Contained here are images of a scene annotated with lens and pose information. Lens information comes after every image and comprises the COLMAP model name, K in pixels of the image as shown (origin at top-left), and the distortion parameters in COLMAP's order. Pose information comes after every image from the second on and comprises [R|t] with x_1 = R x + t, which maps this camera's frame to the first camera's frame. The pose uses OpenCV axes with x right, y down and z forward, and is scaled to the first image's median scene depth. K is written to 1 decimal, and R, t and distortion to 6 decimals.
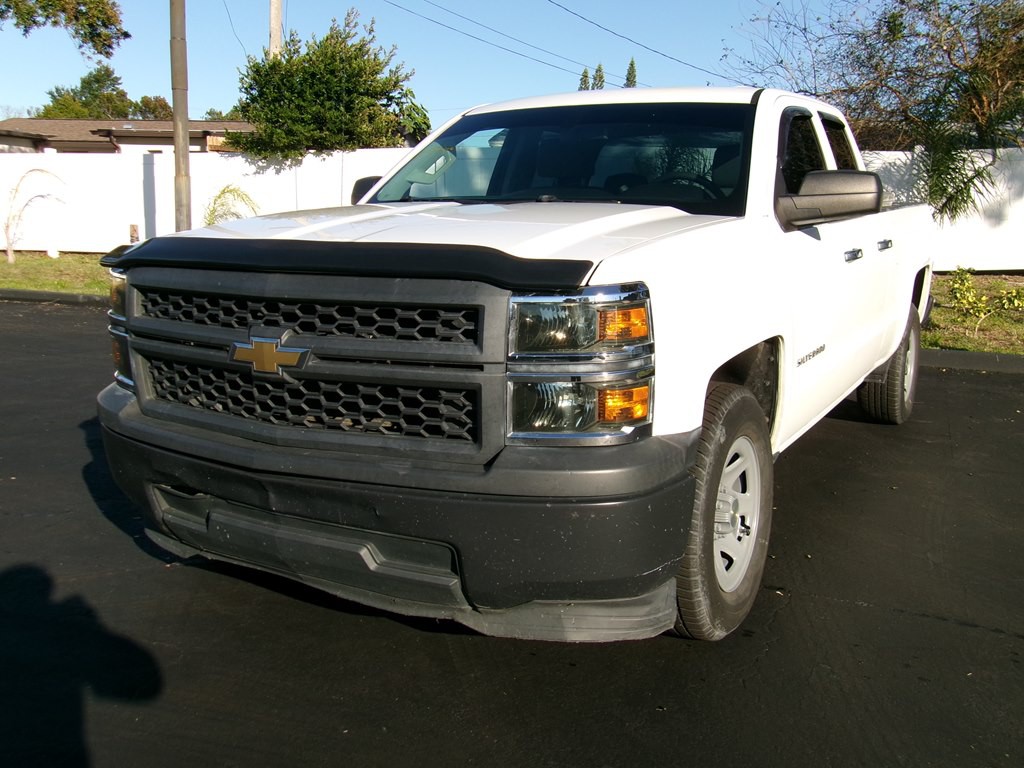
lens RADIAL K [[983.8, 0, 513.8], [0, 983.8, 385.4], [0, 0, 1]] dist [0.028900, 0.000000]
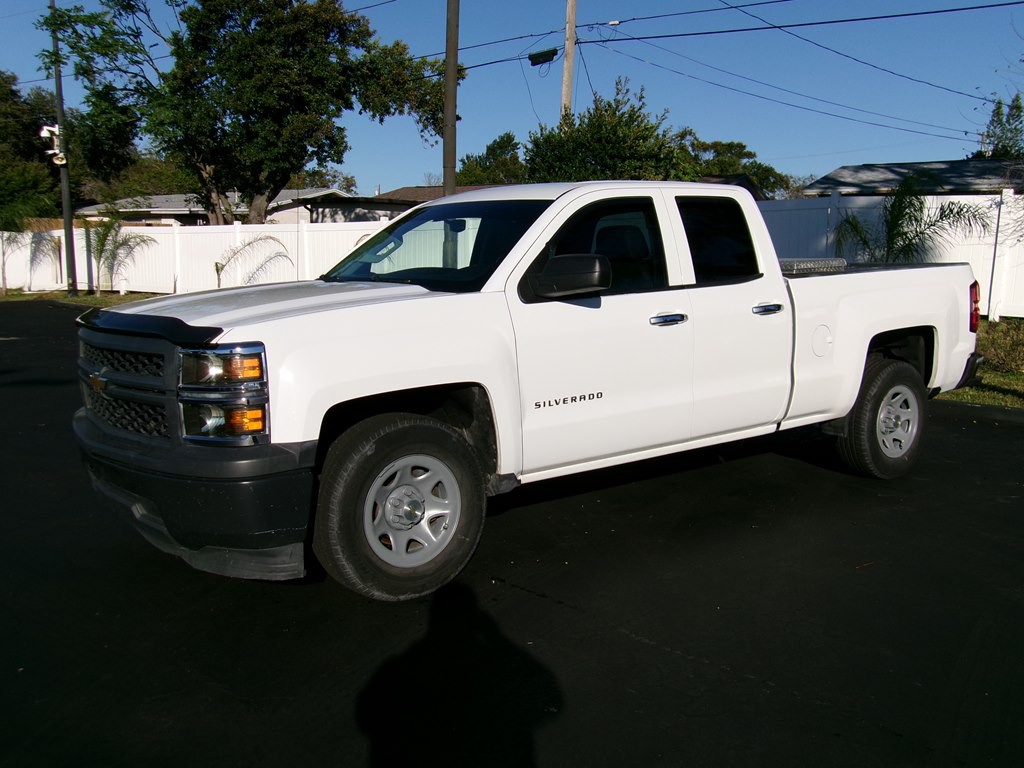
lens RADIAL K [[983.8, 0, 513.2], [0, 983.8, 384.2], [0, 0, 1]] dist [0.028900, 0.000000]
pose [[0.922543, 0.034959, -0.384307, 0.878572], [-0.052880, 0.997946, -0.036161, -0.003087], [0.382253, 0.053682, 0.922497, -0.214593]]
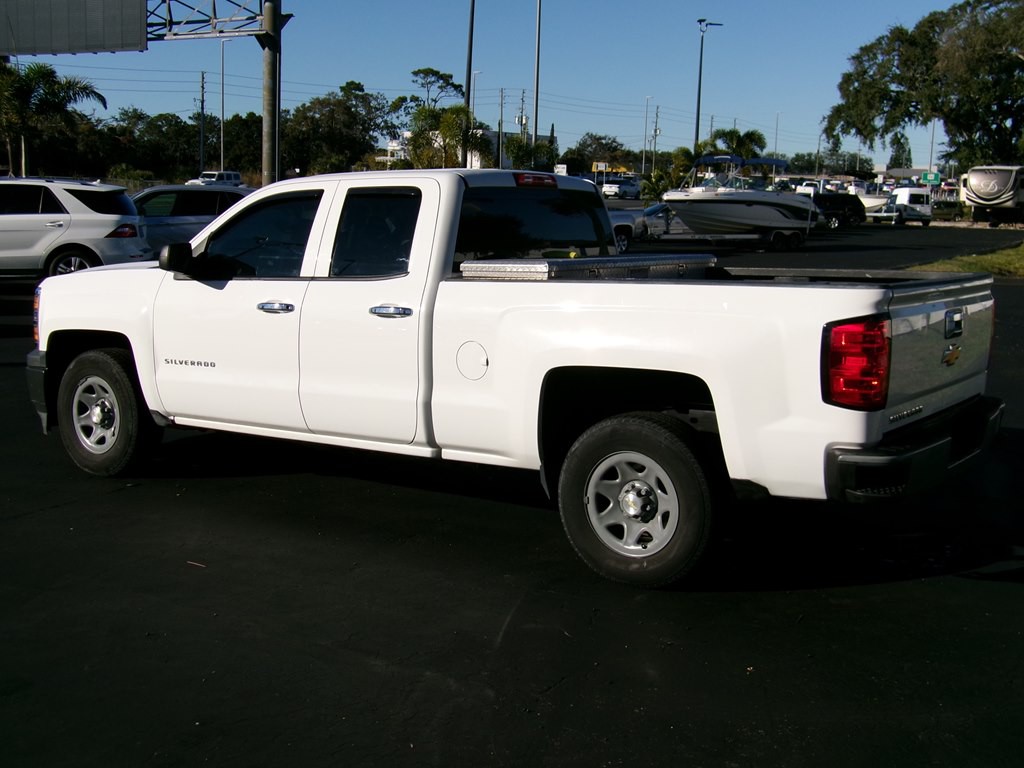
lens RADIAL K [[1252.0, 0, 517.2], [0, 1252.0, 385.3], [0, 0, 1]] dist [-0.017940, 0.000000]
pose [[-0.083610, 0.127360, -0.988326, 2.636531], [-0.188891, 0.971792, 0.141209, -0.443119], [0.978432, 0.198493, -0.057194, 1.972243]]
